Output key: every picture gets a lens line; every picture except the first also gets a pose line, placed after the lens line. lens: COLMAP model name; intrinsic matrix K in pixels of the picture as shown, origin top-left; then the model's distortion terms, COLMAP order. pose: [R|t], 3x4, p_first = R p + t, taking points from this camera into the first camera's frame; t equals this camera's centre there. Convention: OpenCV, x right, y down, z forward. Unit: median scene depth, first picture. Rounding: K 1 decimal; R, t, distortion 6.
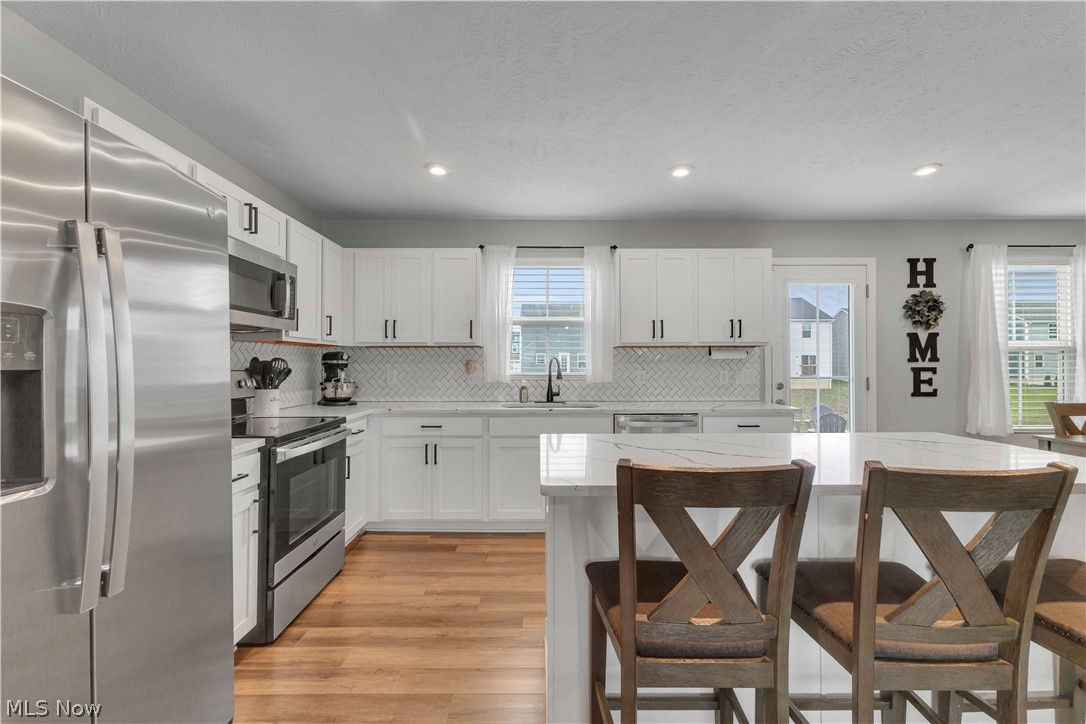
lens RADIAL K [[473.8, 0, 546.0], [0, 473.8, 358.6], [0, 0, 1]] dist [0.006025, -0.001034]
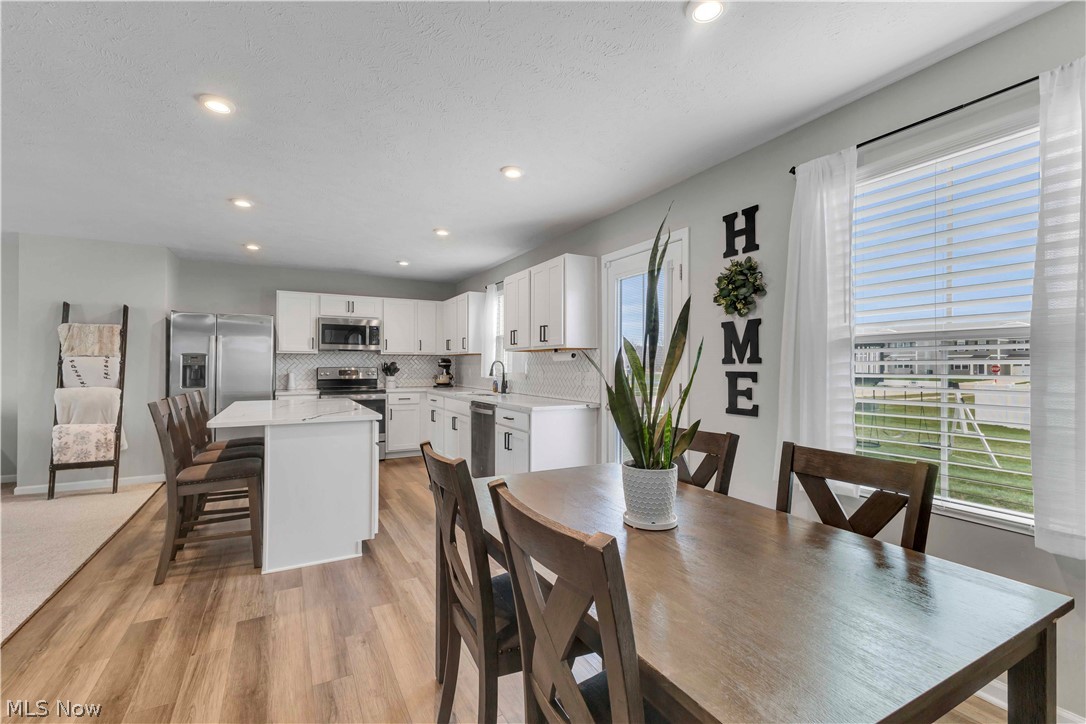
lens RADIAL K [[473.8, 0, 547.7], [0, 473.8, 366.2], [0, 0, 1]] dist [0.006025, -0.001034]
pose [[0.476031, 0.004552, -0.879417, 1.330861], [0.006192, 0.999944, 0.008528, 0.003007], [0.879407, -0.009505, 0.475976, 0.462349]]
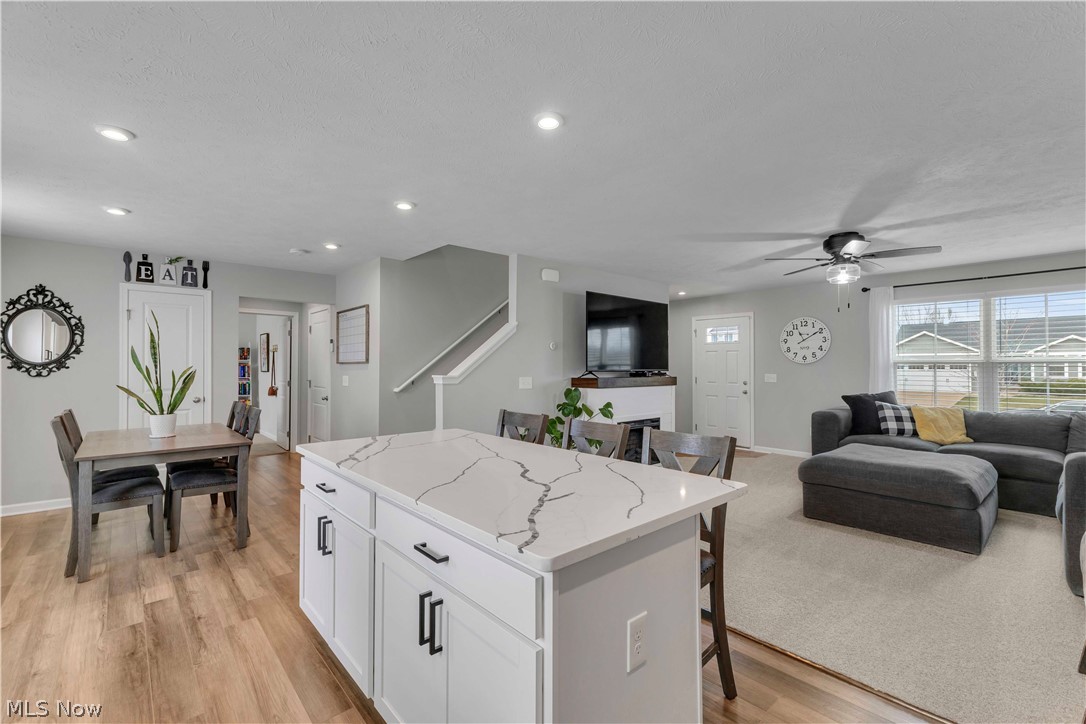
lens RADIAL K [[473.8, 0, 551.1], [0, 473.8, 364.9], [0, 0, 1]] dist [0.006025, -0.001034]
pose [[-0.665595, 0.002249, 0.746310, -0.269109], [-0.012320, 0.999826, -0.014001, -0.000007], [-0.746211, -0.018514, -0.665452, 0.777040]]
